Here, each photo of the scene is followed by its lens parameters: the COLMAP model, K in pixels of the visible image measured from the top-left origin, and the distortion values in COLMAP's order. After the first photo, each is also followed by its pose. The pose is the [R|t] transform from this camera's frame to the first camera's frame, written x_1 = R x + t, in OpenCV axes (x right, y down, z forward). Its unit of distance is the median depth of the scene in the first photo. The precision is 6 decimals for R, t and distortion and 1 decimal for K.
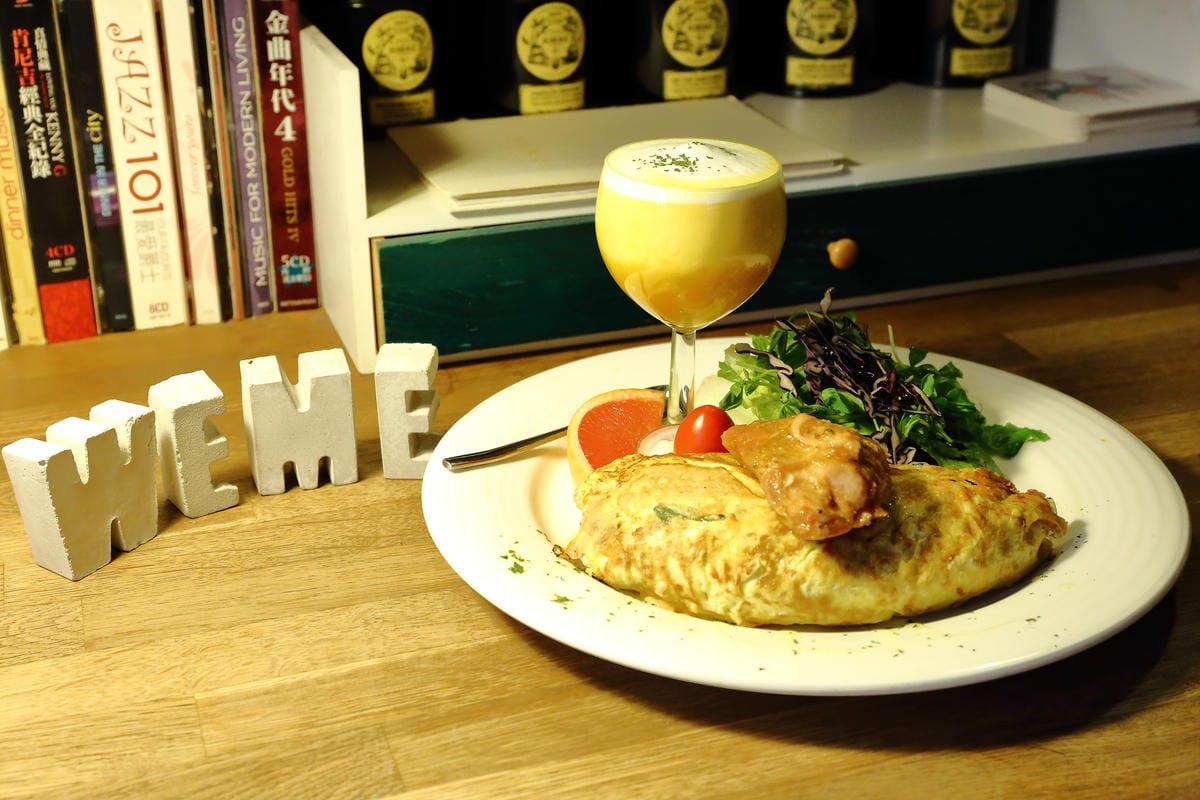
lens RADIAL K [[1741.8, 0, 600.0], [0, 1741.8, 400.0], [0, 0, 1]] dist [0.037456, 0.000891]
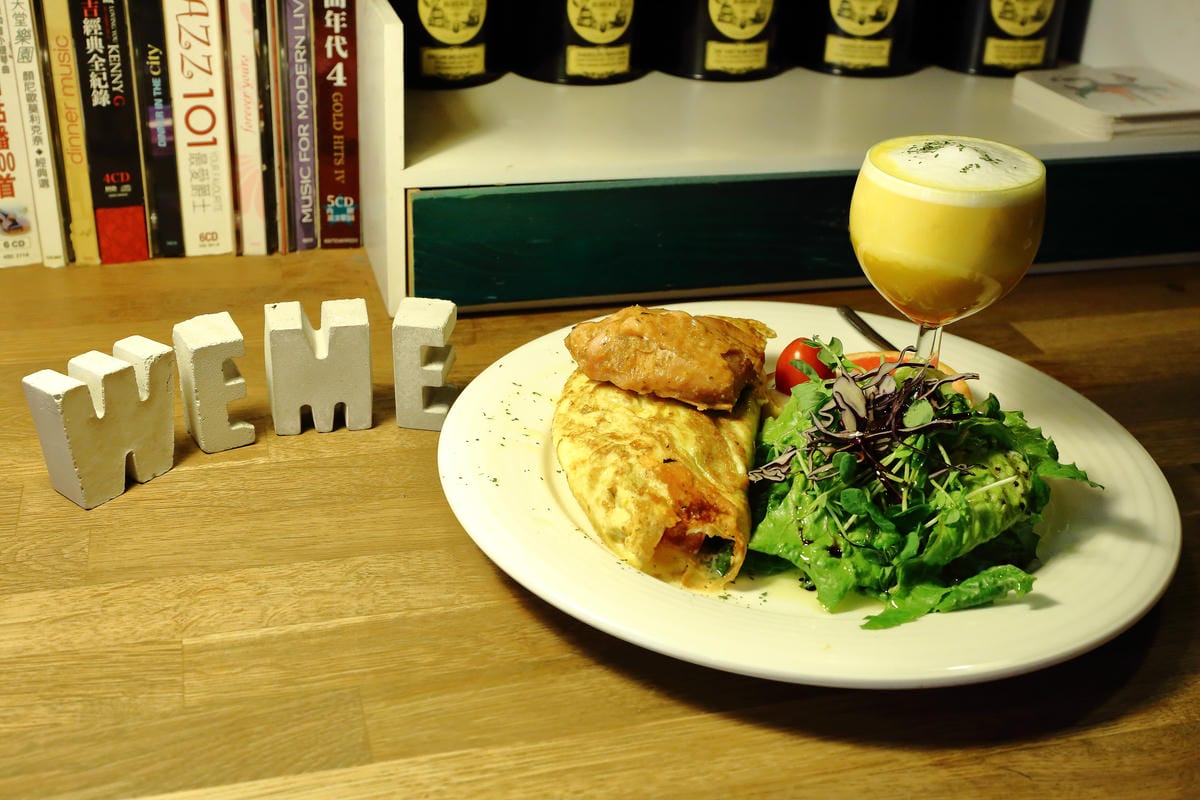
lens RADIAL K [[1520.5, 0, 600.0], [0, 1520.5, 400.0], [0, 0, 1]] dist [-0.006675, 0.085254]
pose [[0.996490, 0.077535, -0.031565, 0.020924], [-0.075386, 0.995076, 0.064352, -0.033855], [0.036399, -0.061747, 0.997428, 0.092743]]
